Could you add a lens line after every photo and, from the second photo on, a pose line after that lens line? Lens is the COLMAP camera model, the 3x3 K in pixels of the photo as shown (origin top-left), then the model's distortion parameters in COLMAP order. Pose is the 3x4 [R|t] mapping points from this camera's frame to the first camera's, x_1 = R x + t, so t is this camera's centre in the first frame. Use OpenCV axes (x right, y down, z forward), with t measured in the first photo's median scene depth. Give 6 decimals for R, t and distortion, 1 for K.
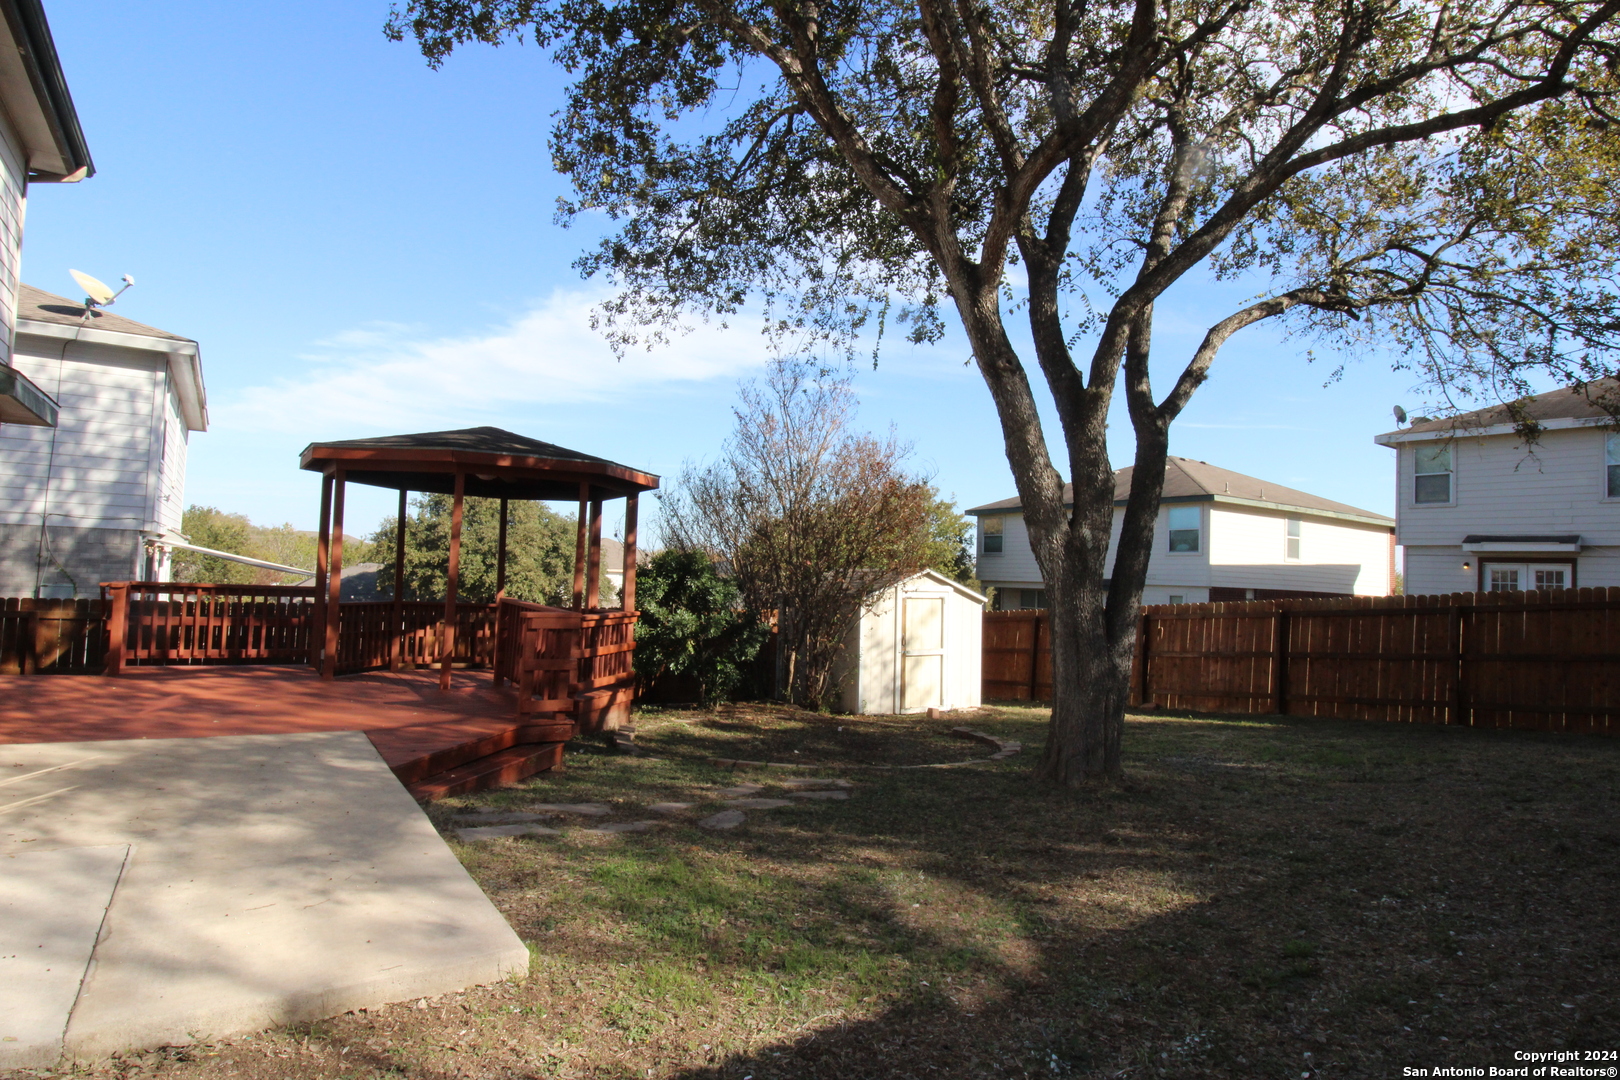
lens RADIAL K [[904.9, 0, 824.8], [0, 904.9, 532.5], [0, 0, 1]] dist [-0.001682, -0.008726]
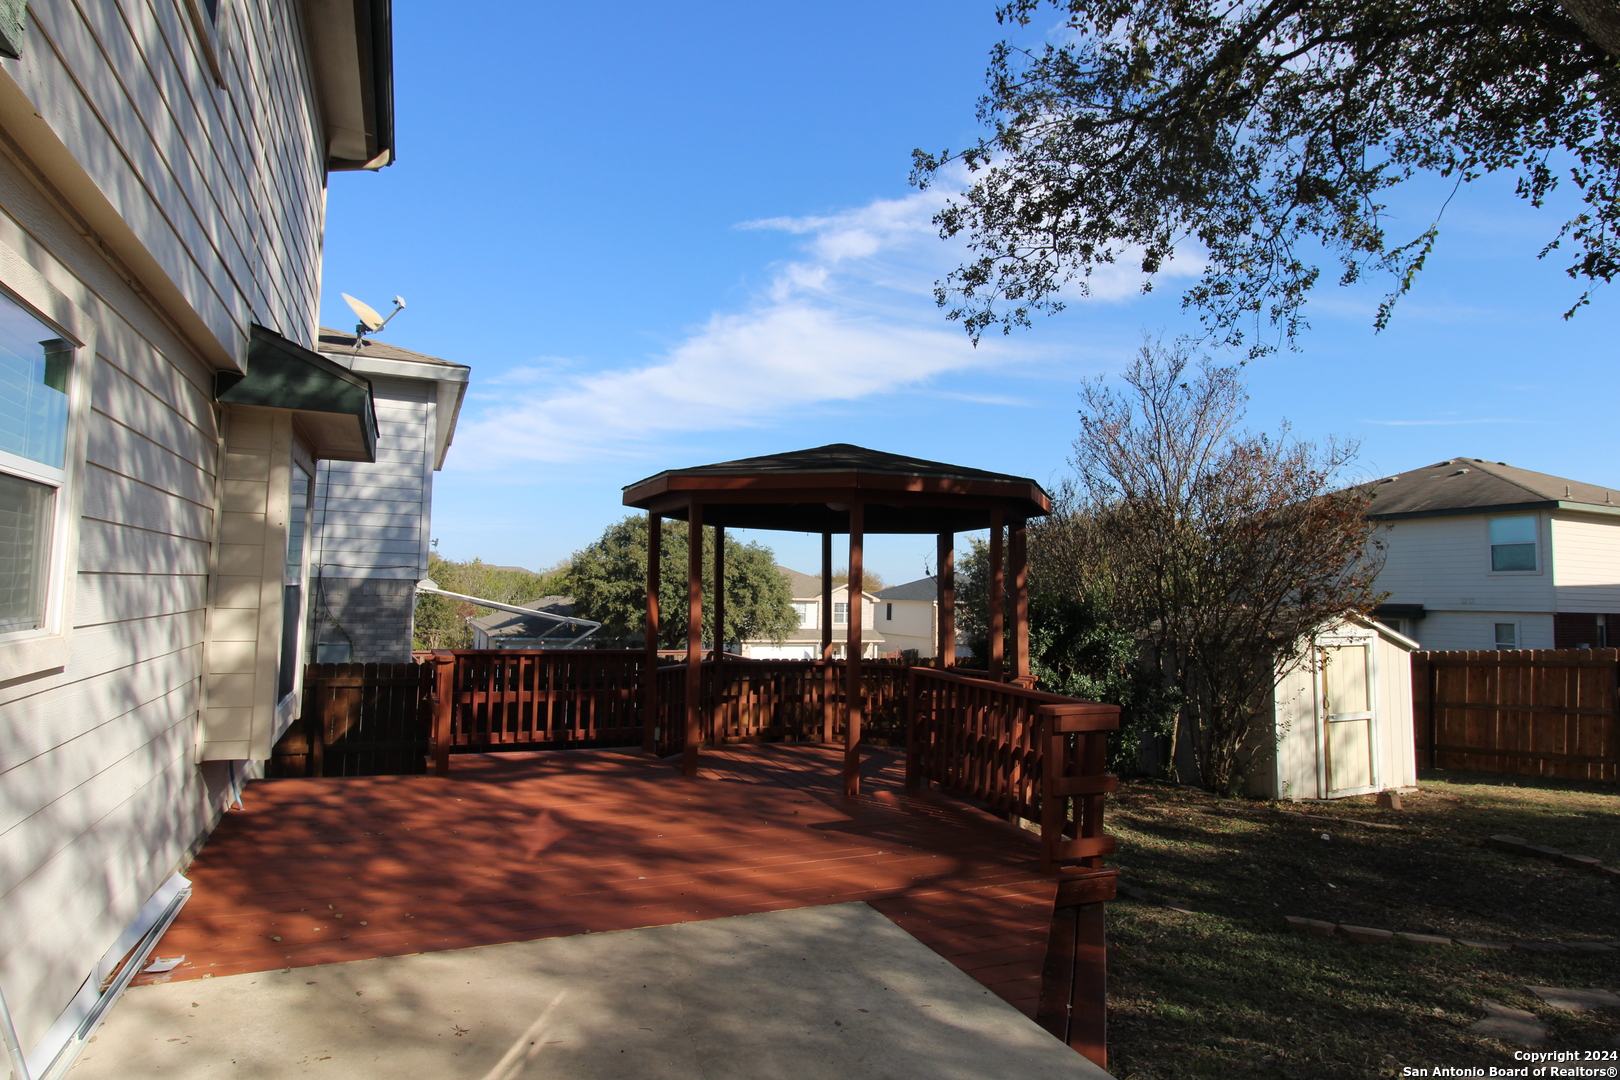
lens RADIAL K [[904.9, 0, 804.9], [0, 904.9, 539.4], [0, 0, 1]] dist [-0.001682, -0.008726]
pose [[0.985613, -0.028692, -0.166562, -0.222338], [0.025779, 0.999475, -0.019629, -0.015194], [0.167038, 0.015053, 0.985836, 0.174831]]
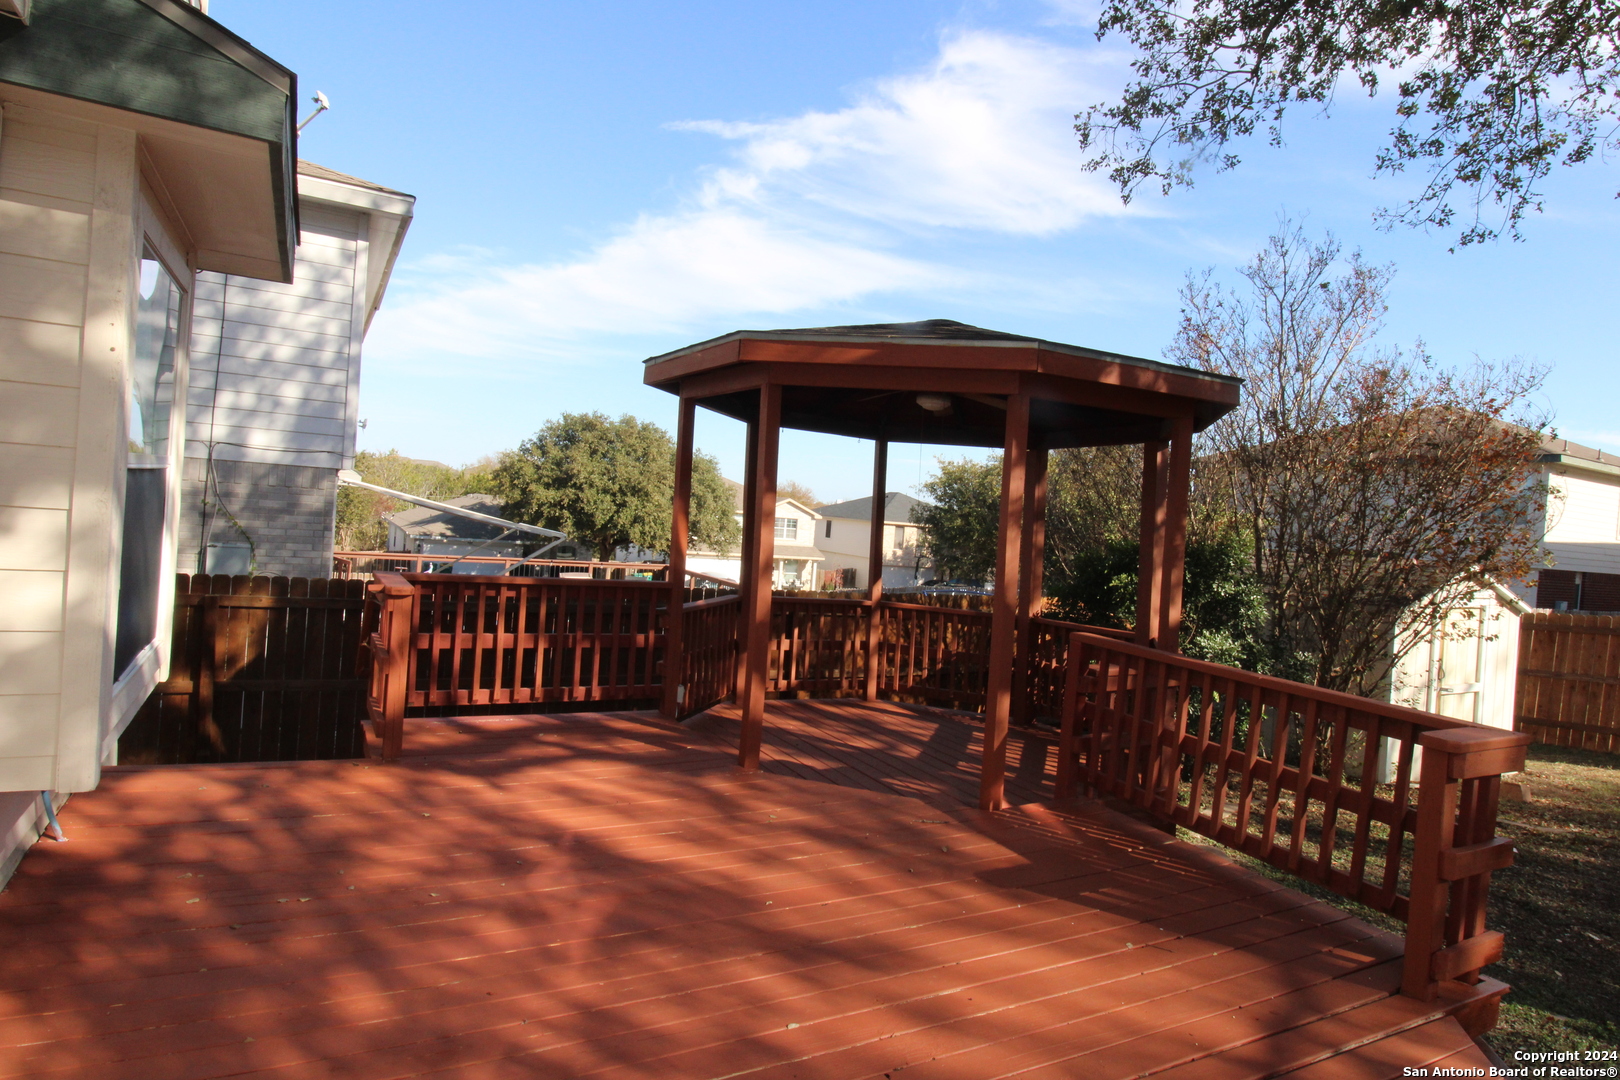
lens RADIAL K [[904.9, 0, 810.6], [0, 904.9, 536.4], [0, 0, 1]] dist [-0.001682, -0.008726]
pose [[0.996398, 0.036814, -0.076394, -0.331279], [-0.031267, 0.996872, 0.072588, -0.013414], [0.078827, -0.069938, 0.994432, 0.320704]]
